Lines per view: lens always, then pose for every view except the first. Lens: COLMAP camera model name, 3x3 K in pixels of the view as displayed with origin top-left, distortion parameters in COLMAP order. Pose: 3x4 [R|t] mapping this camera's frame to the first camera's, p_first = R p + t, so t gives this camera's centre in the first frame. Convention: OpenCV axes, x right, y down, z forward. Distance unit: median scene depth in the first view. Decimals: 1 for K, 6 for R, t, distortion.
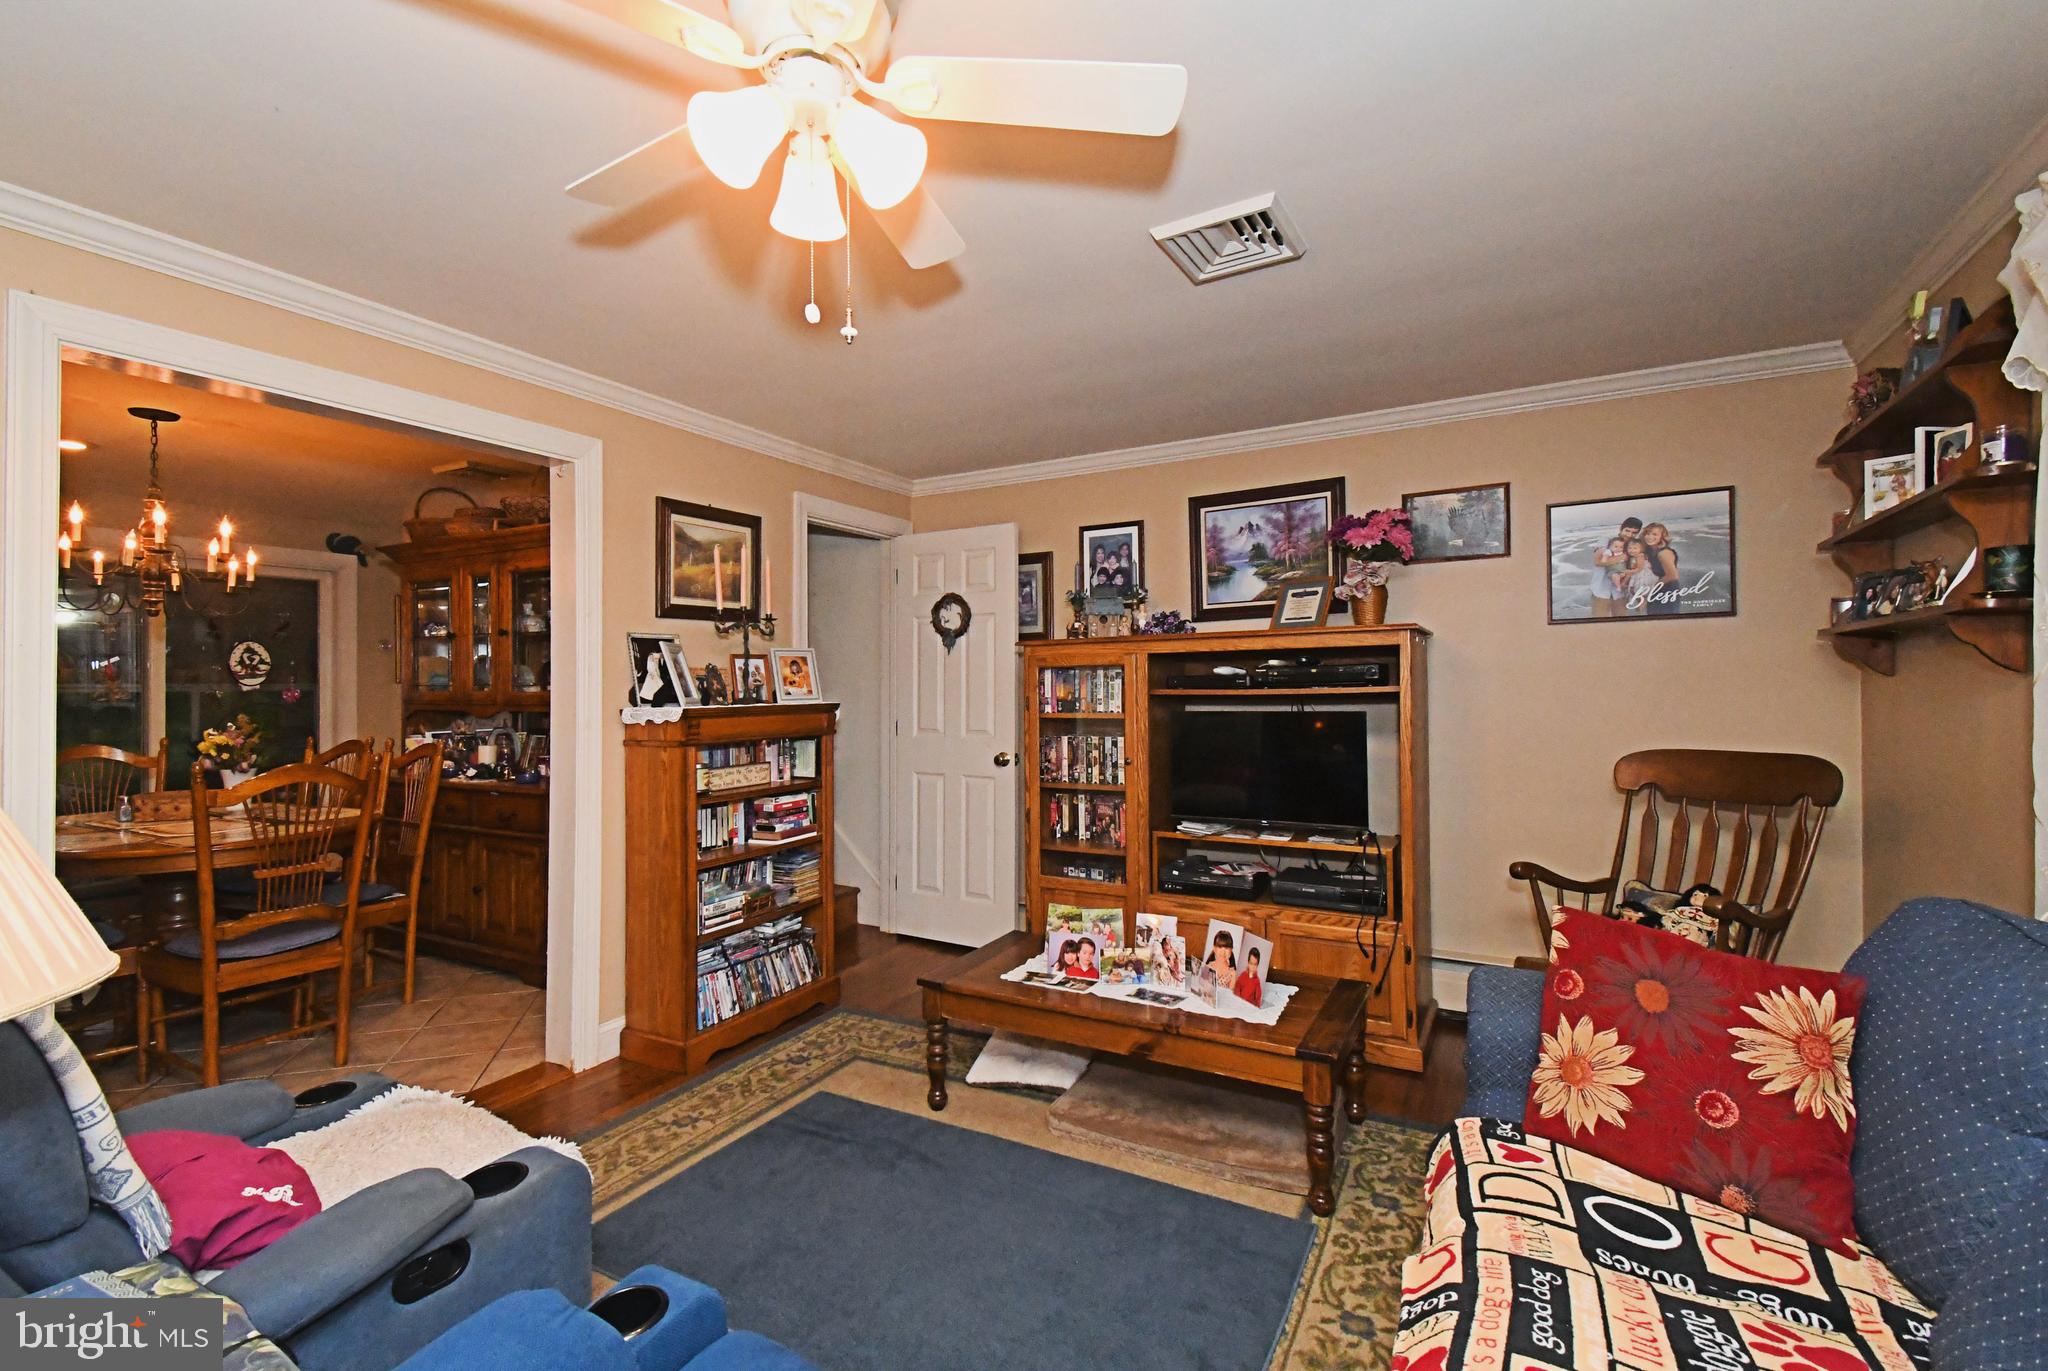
lens RADIAL K [[880.6, 0, 1024.0], [0, 880.6, 685.5], [0, 0, 1]] dist [0.055080, -0.034457]
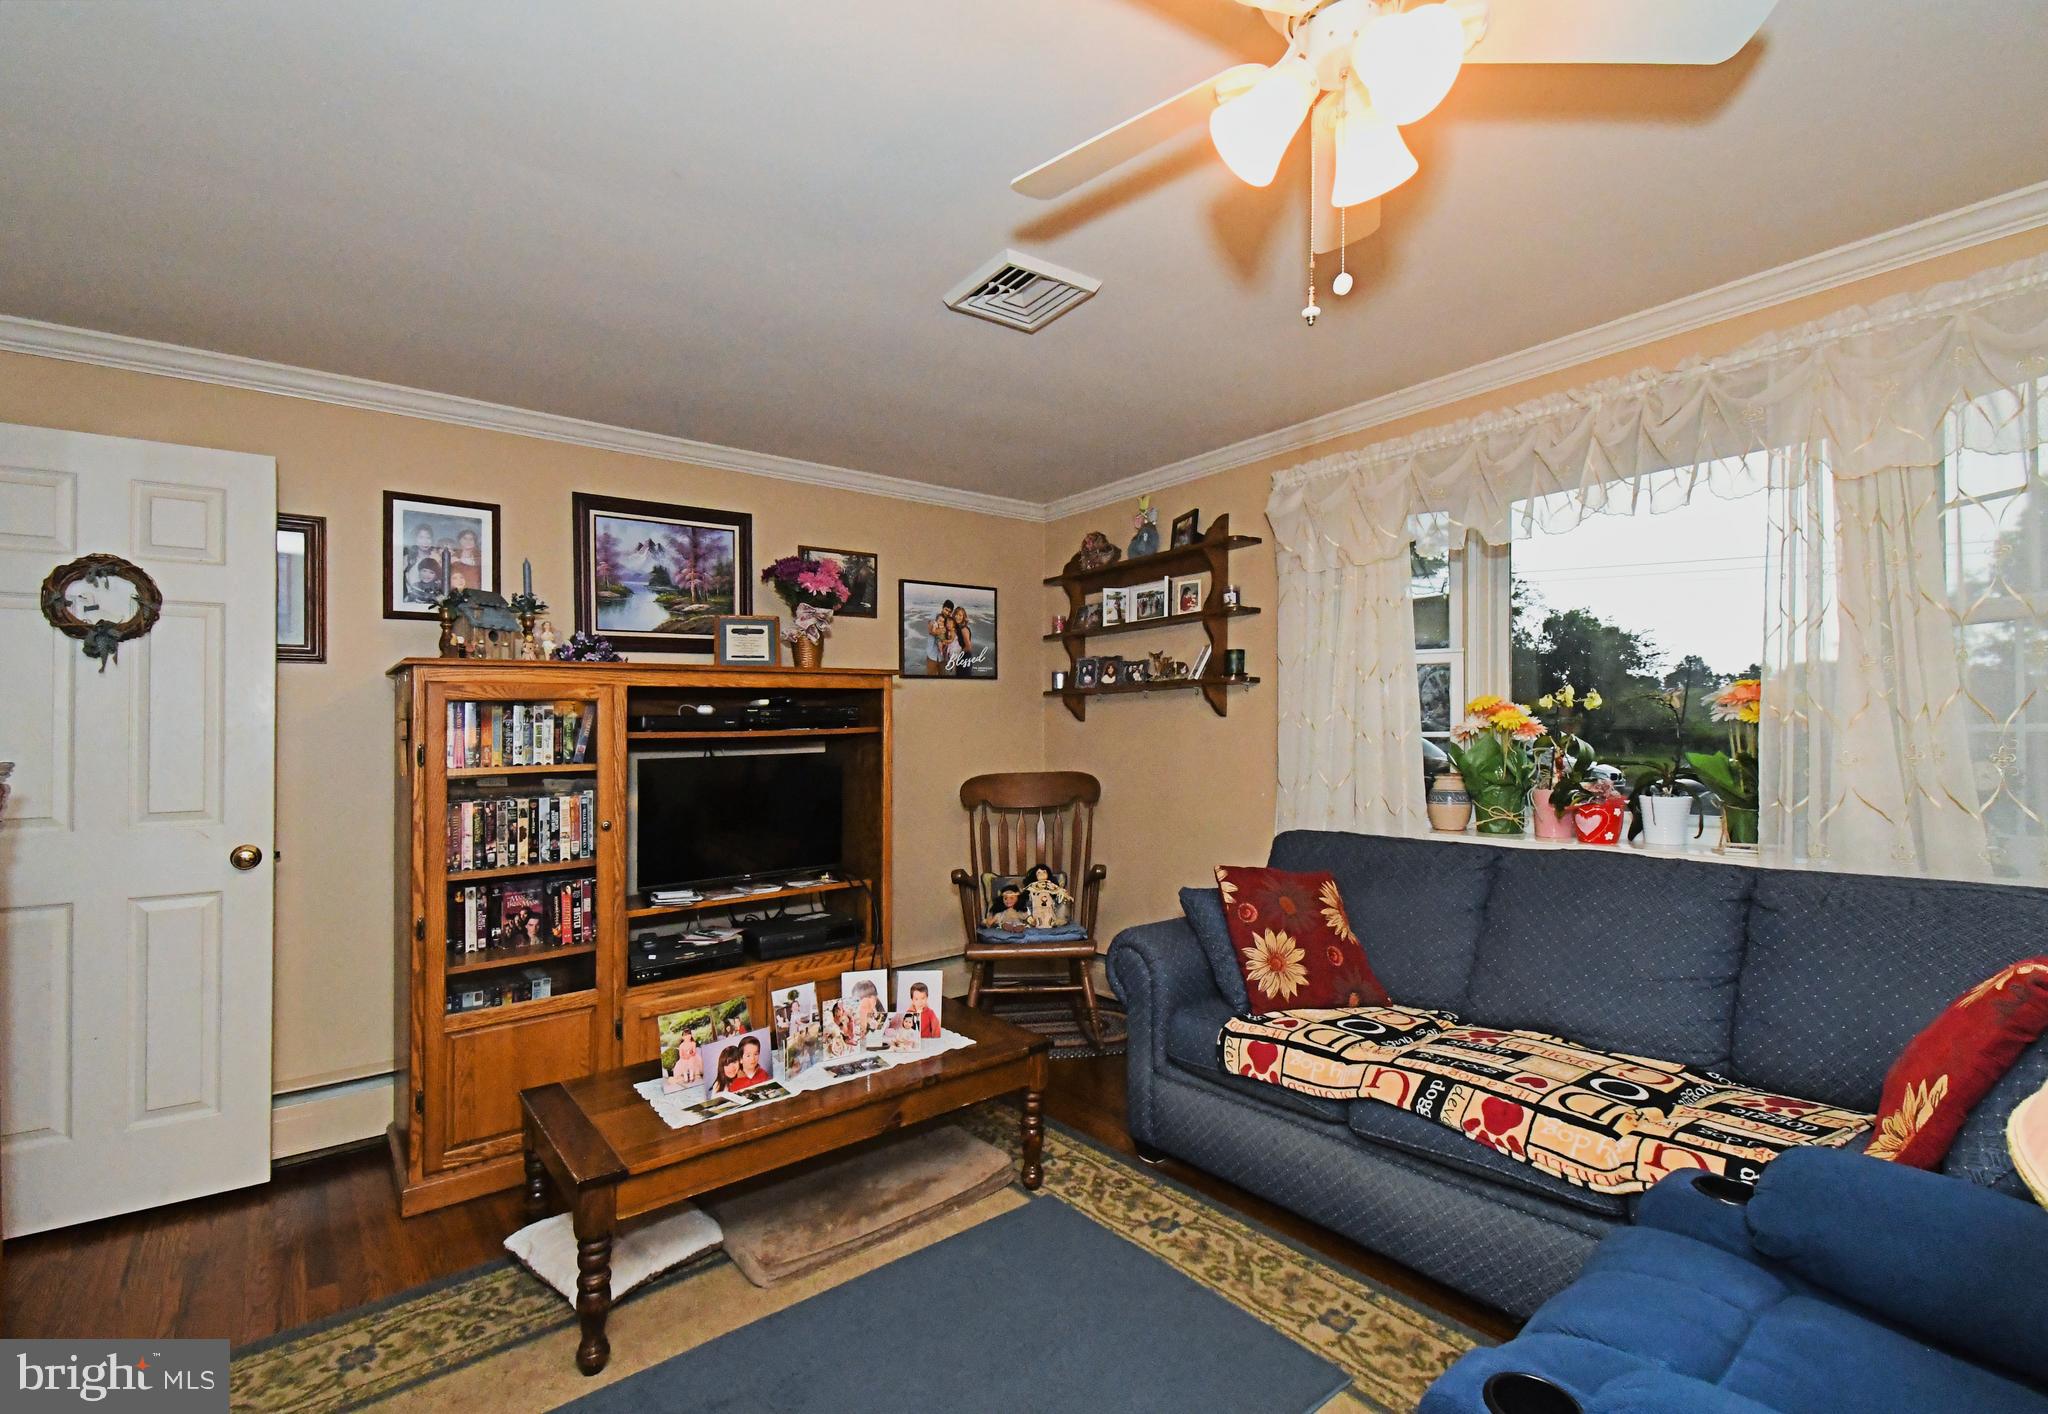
lens RADIAL K [[903.2, 0, 1020.4], [0, 903.2, 752.7], [0, 0, 1]] dist [0.023731, -0.000365]
pose [[0.404411, -0.019293, 0.914374, -0.464425], [0.014116, 0.999790, 0.014852, 0.016236], [-0.914468, 0.006901, 0.404599, 0.357282]]
